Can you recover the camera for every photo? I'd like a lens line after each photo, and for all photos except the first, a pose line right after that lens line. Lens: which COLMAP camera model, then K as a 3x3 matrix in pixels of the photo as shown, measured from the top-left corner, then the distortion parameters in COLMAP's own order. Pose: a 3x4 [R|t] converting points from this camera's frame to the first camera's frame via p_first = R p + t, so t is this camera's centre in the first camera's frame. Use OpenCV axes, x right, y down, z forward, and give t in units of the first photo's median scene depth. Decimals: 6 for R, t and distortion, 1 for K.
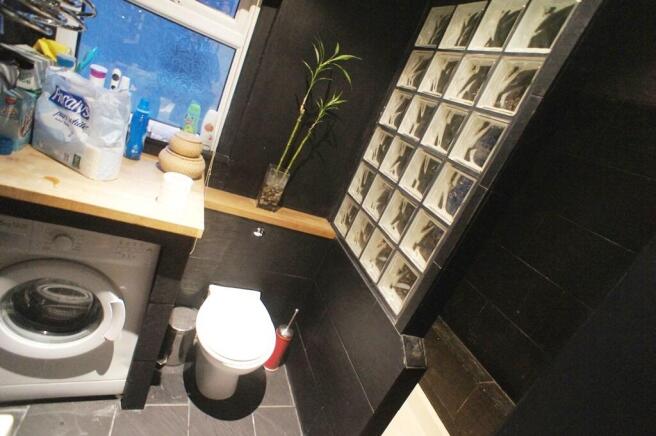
lens RADIAL K [[354.2, 0, 328.0], [0, 354.2, 218.0], [0, 0, 1]] dist [-0.006005, 0.000915]
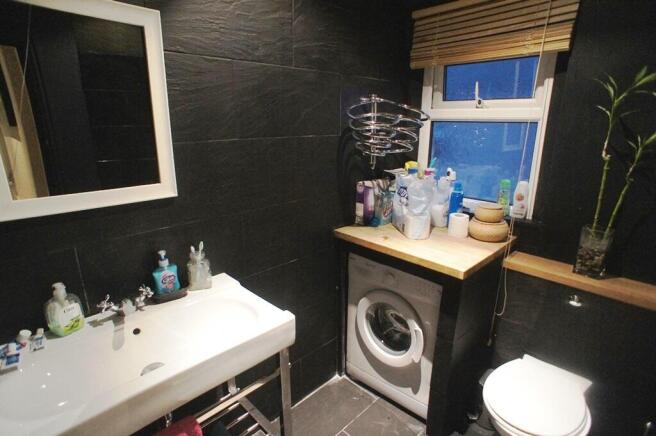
lens RADIAL K [[354.2, 0, 328.0], [0, 354.2, 218.0], [0, 0, 1]] dist [-0.006005, 0.000915]
pose [[0.397119, -0.147349, -0.905861, 0.469586], [-0.155808, 0.961875, -0.224765, 0.163888], [0.904445, 0.230399, 0.359021, 0.109464]]
